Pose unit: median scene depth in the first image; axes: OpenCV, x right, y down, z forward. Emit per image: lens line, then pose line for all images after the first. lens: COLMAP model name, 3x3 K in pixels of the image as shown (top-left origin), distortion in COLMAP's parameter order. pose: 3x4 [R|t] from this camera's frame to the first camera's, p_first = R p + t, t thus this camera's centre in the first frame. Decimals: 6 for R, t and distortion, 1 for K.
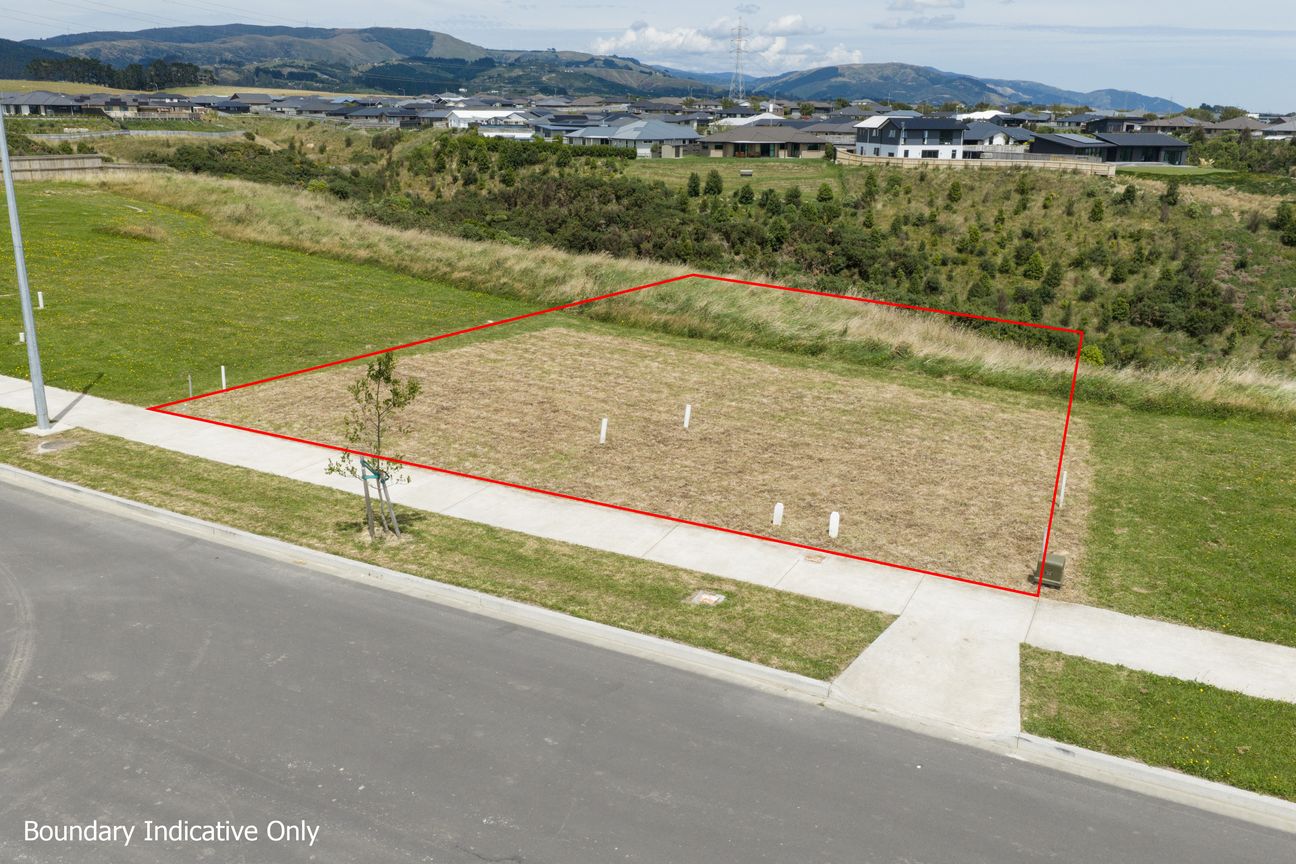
lens RADIAL K [[1075.2, 0, 648.0], [0, 1075.2, 432.0], [0, 0, 1]] dist [0.007777, -0.016250]
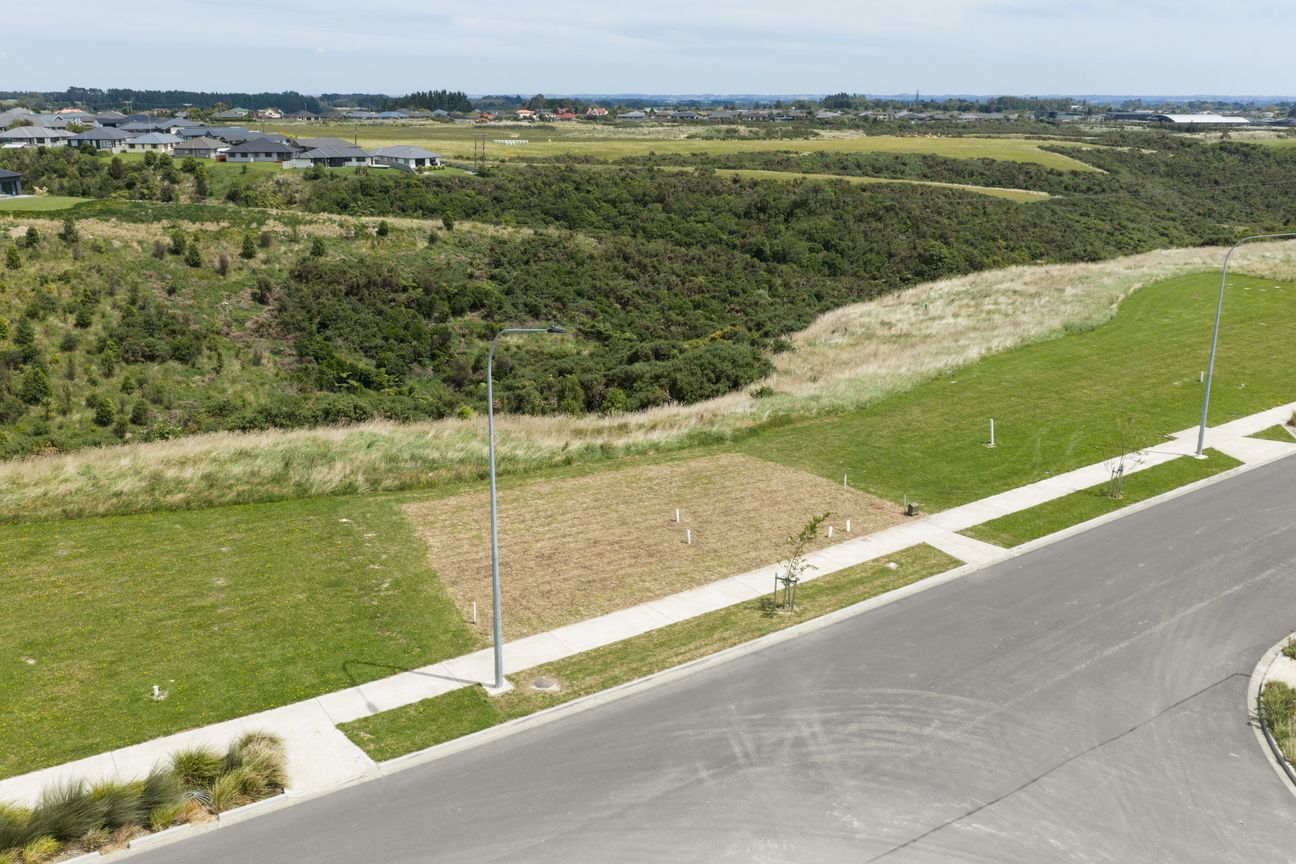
lens RADIAL K [[1099.9, 0, 648.0], [0, 1099.9, 432.0], [0, 0, 1]] dist [0.009981, -0.014768]
pose [[0.446434, -0.268535, 0.853572, -0.238623], [0.256504, 0.952280, 0.165432, -0.073150], [-0.857265, 0.145090, 0.494010, 0.021670]]
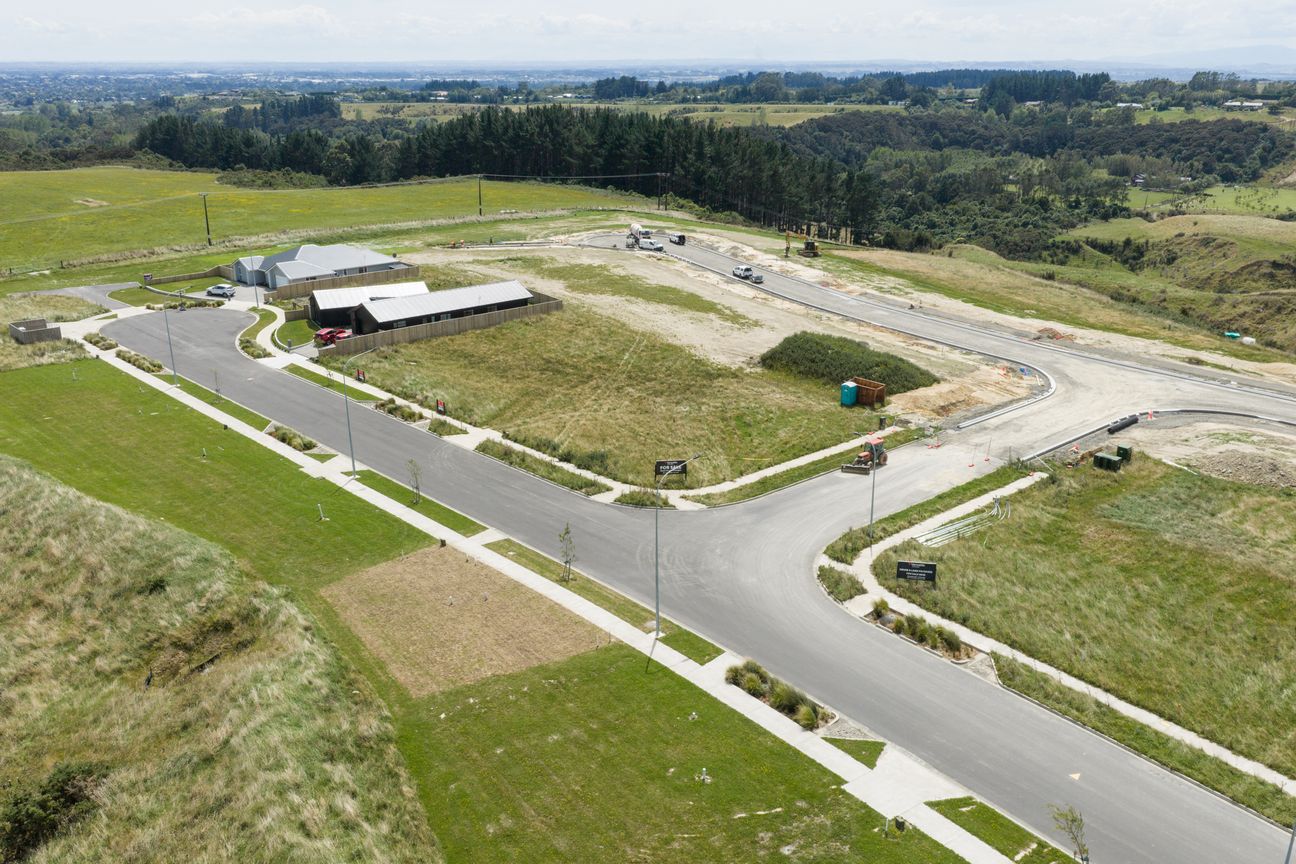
lens RADIAL K [[1075.2, 0, 648.0], [0, 1075.2, 432.0], [0, 0, 1]] dist [0.007777, -0.016250]
pose [[-0.939536, -0.126976, 0.318039, -0.213203], [0.080226, 0.821261, 0.564885, -0.318281], [-0.332920, 0.556244, -0.761417, 0.446396]]
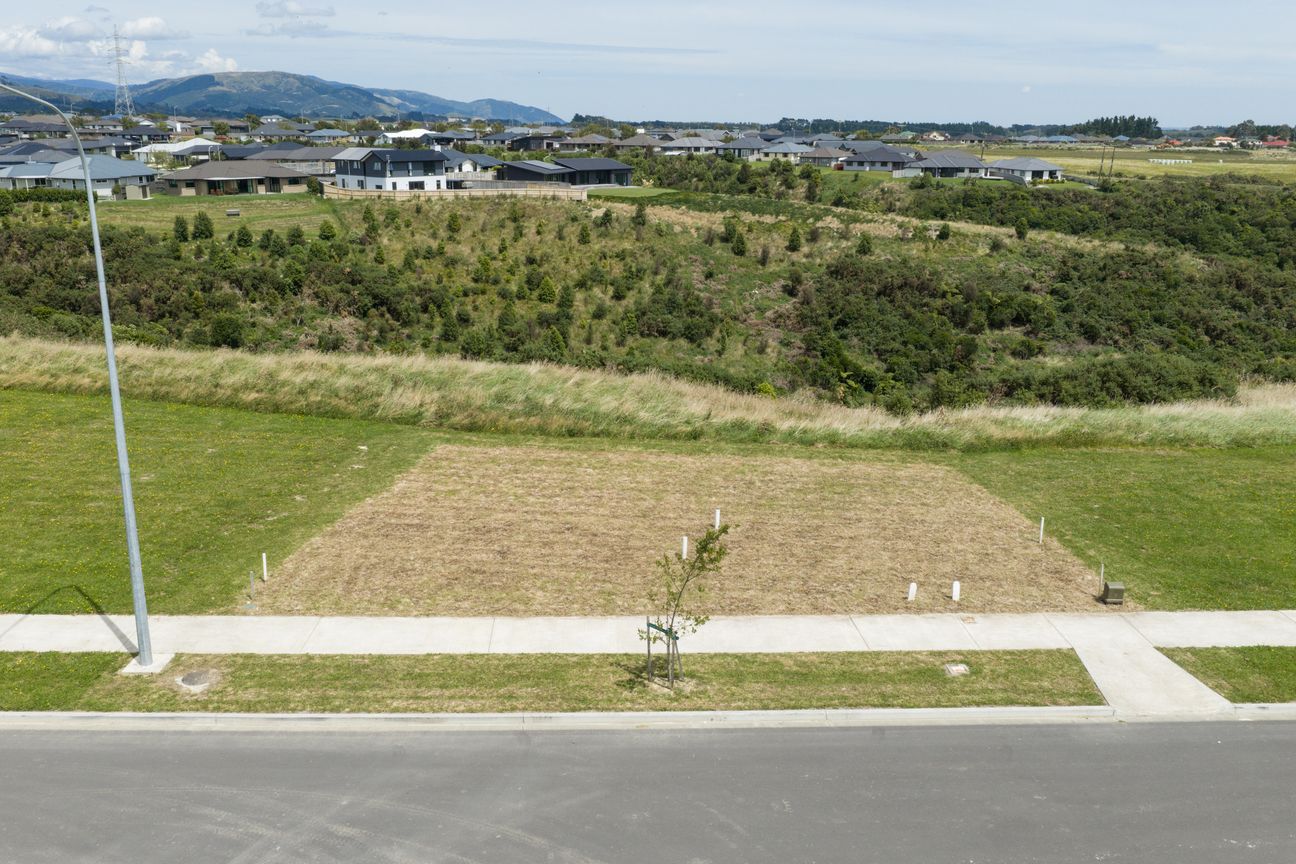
lens RADIAL K [[1099.9, 0, 648.0], [0, 1099.9, 432.0], [0, 0, 1]] dist [0.009981, -0.014768]
pose [[0.866140, -0.142285, 0.479120, -0.094761], [0.149485, 0.988489, 0.023318, -0.023899], [-0.476923, 0.051425, 0.877439, -0.002944]]
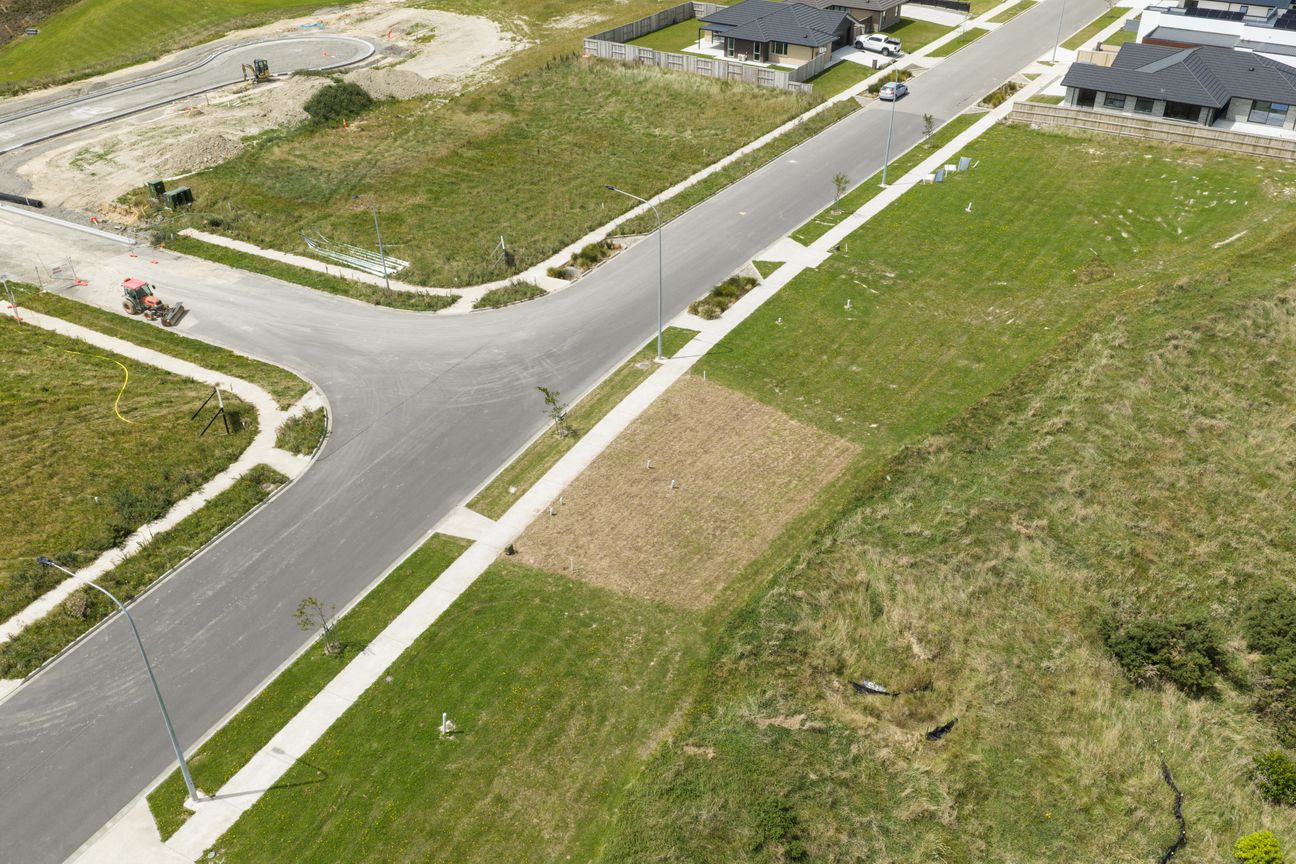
lens RADIAL K [[1075.2, 0, 648.0], [0, 1075.2, 432.0], [0, 0, 1]] dist [0.007777, -0.016250]
pose [[-0.023350, 0.535650, -0.844117, 0.316318], [-0.277329, 0.807739, 0.520237, -0.212174], [0.960491, 0.246245, 0.129691, 0.098410]]
